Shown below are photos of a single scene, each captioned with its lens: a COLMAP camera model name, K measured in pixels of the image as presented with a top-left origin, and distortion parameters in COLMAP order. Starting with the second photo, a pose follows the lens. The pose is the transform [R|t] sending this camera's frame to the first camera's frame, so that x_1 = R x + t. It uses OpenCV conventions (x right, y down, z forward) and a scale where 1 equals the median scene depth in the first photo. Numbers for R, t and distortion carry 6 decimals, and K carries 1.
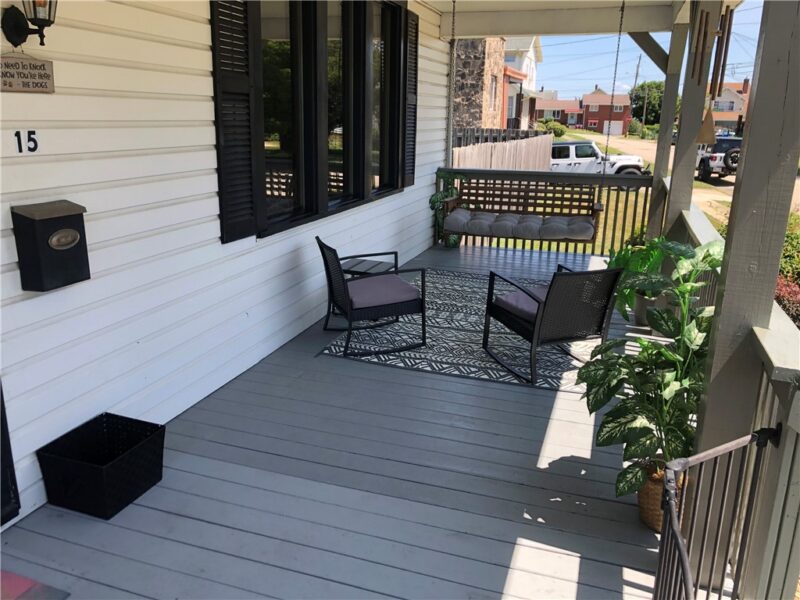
lens RADIAL K [[660.3, 0, 401.5], [0, 660.3, 298.4], [0, 0, 1]] dist [0.023216, 0.002488]
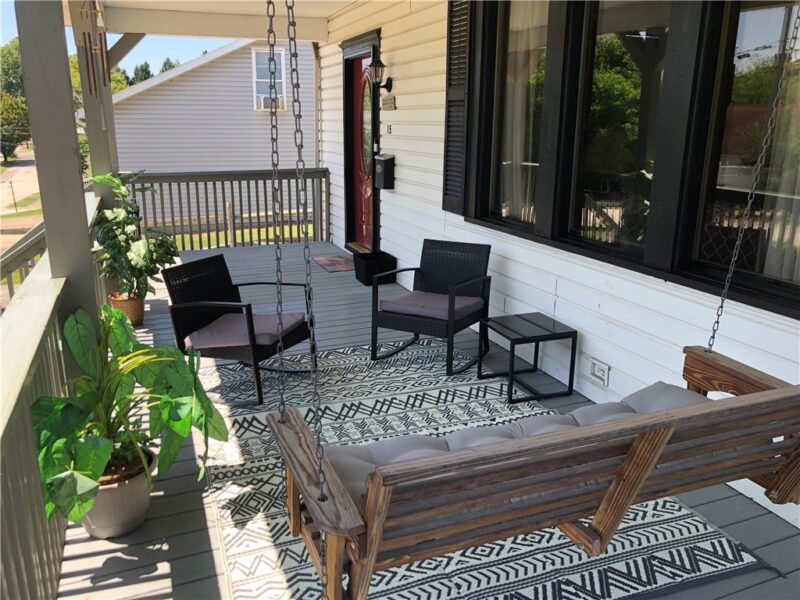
lens RADIAL K [[660.3, 0, 401.8], [0, 660.3, 302.1], [0, 0, 1]] dist [0.023216, 0.002488]
pose [[-0.771986, 0.132099, -0.621761, 0.656456], [-0.195046, 0.881749, 0.429507, -0.466062], [0.604974, 0.452845, -0.654933, 1.835109]]
